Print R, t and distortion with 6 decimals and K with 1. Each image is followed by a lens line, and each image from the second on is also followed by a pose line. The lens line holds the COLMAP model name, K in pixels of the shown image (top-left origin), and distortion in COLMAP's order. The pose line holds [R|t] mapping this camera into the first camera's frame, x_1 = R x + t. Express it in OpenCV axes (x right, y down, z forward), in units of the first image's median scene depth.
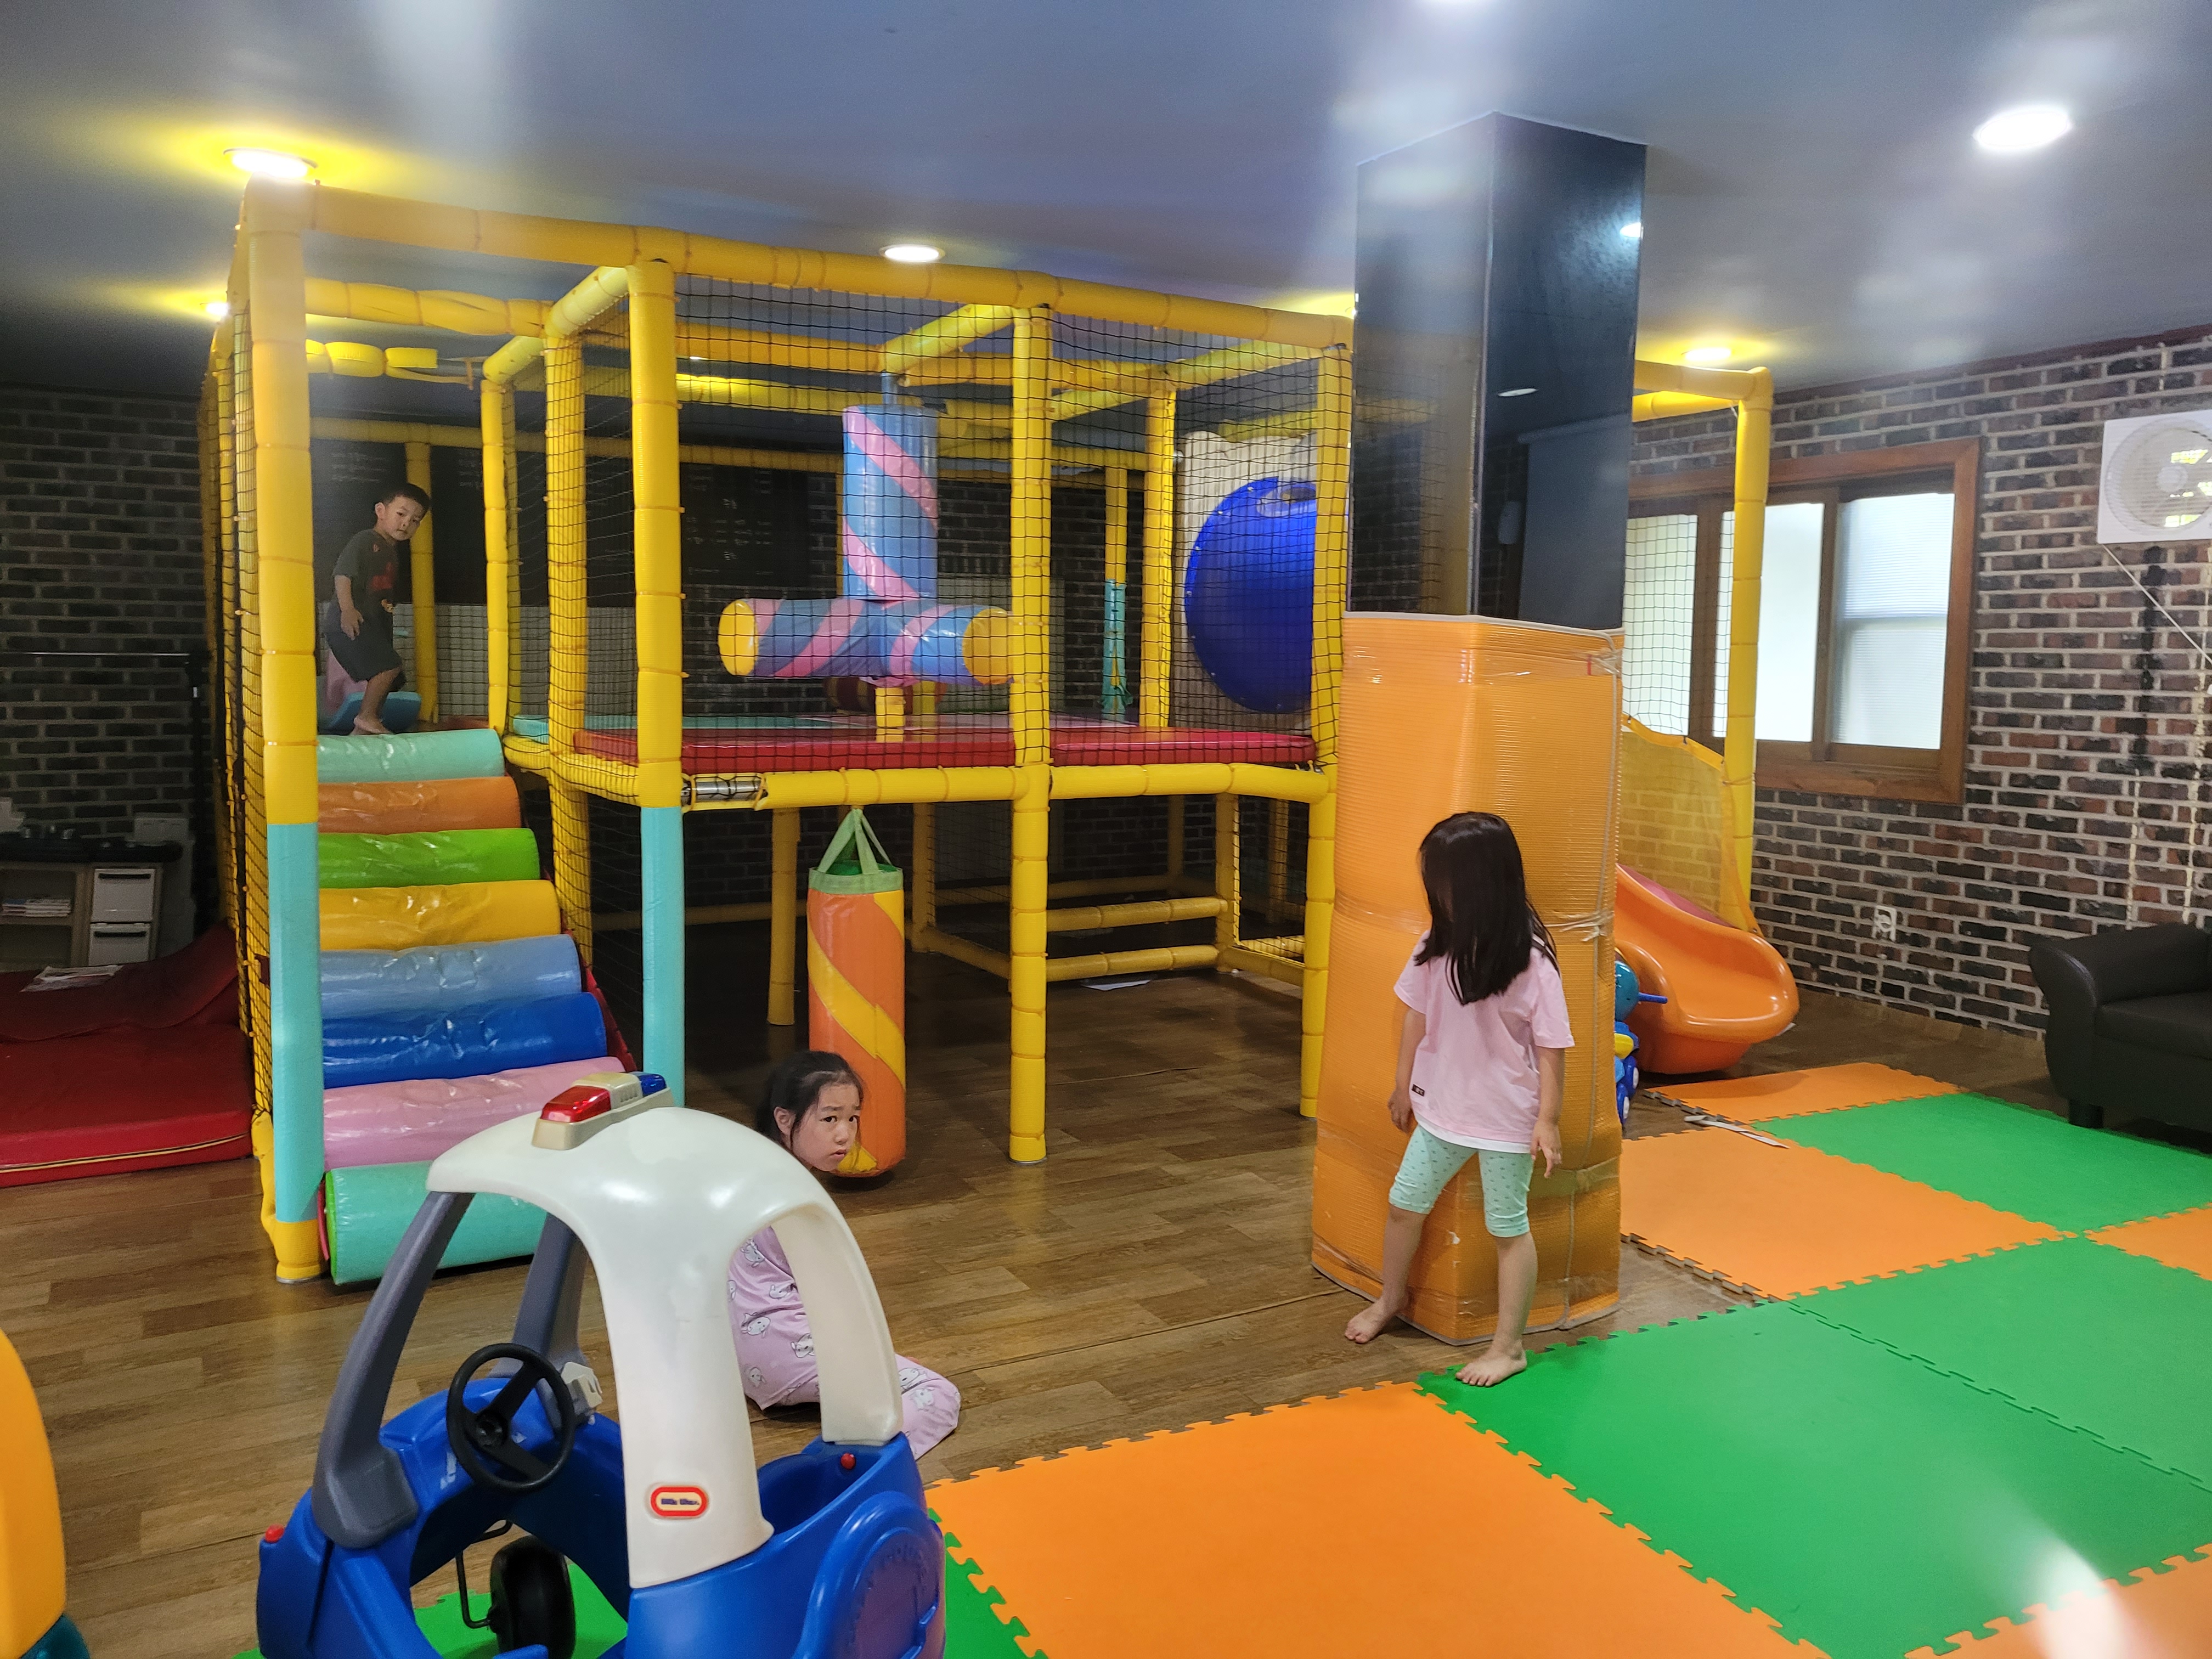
lens RADIAL K [[1706.9, 0, 1106.0], [0, 1706.9, 829.5], [0, 0, 1]] dist [0.026883, -0.007778]
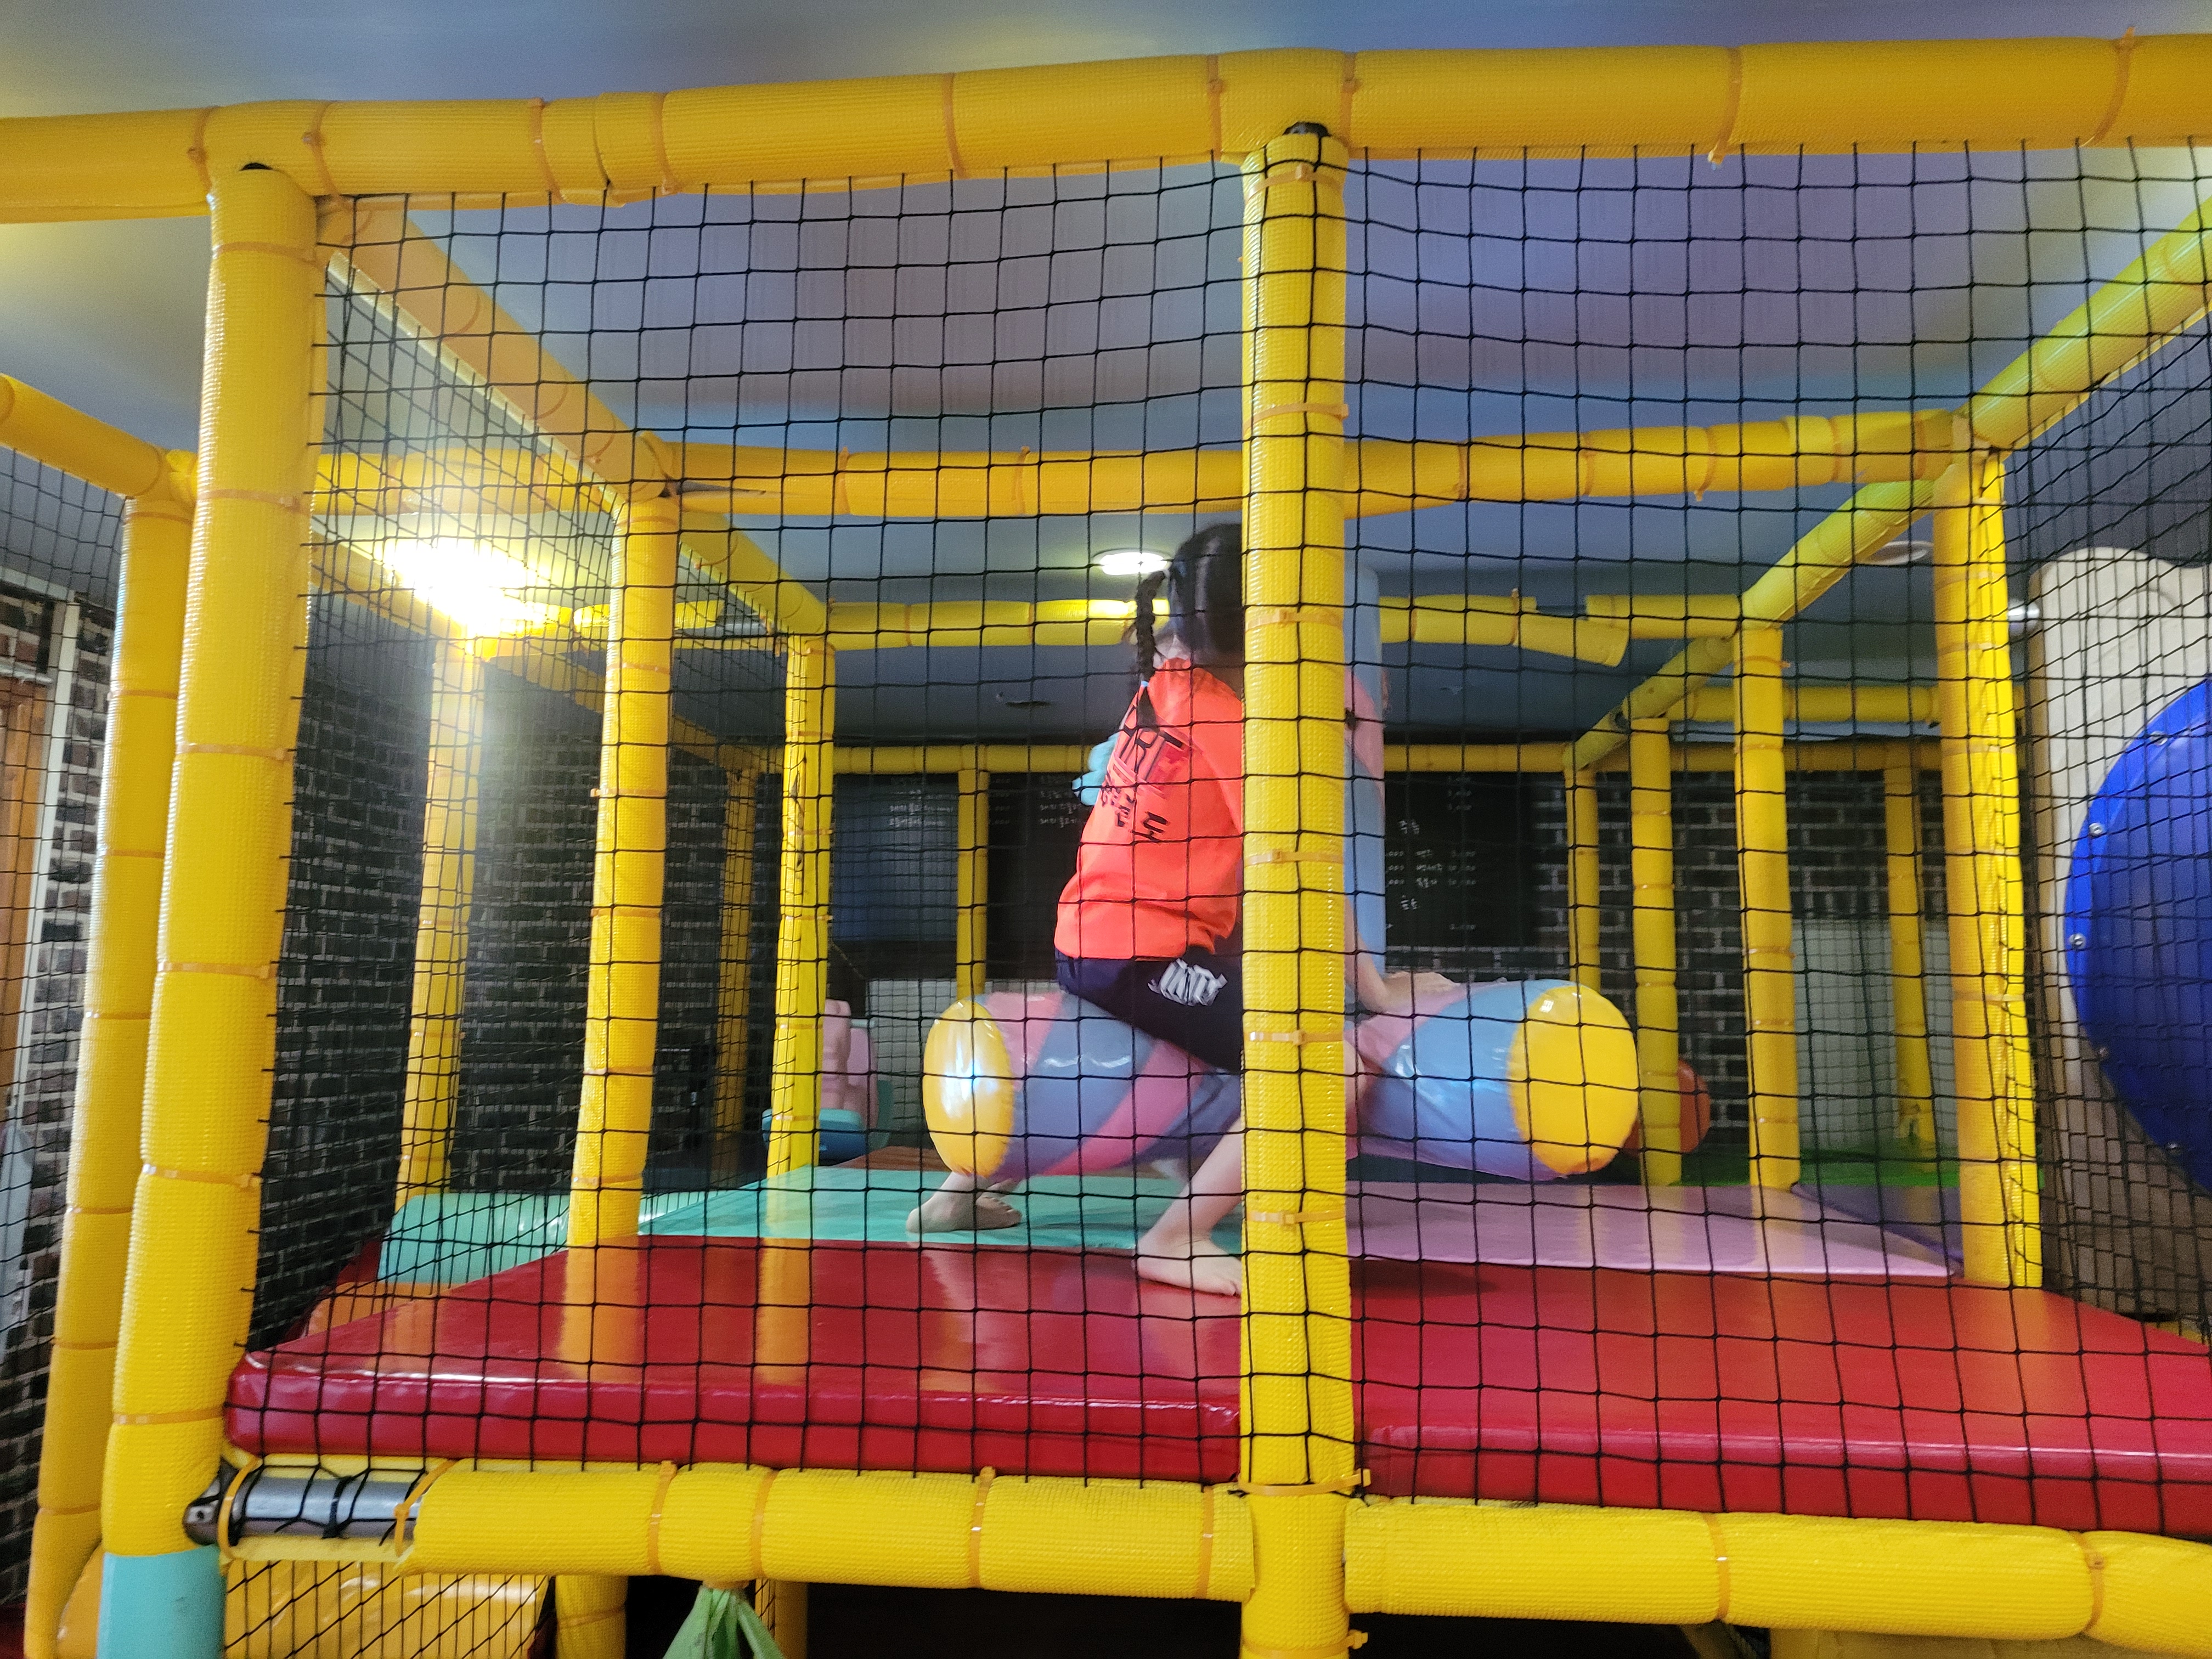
lens RADIAL K [[1667.5, 0, 1104.7], [0, 1667.5, 794.0], [0, 0, 1]] dist [0.041346, 0.000292]
pose [[0.820157, -0.071944, -0.567597, 0.109811], [-0.062664, 0.974798, -0.214105, -0.092113], [0.568696, 0.211168, 0.794980, 0.695388]]
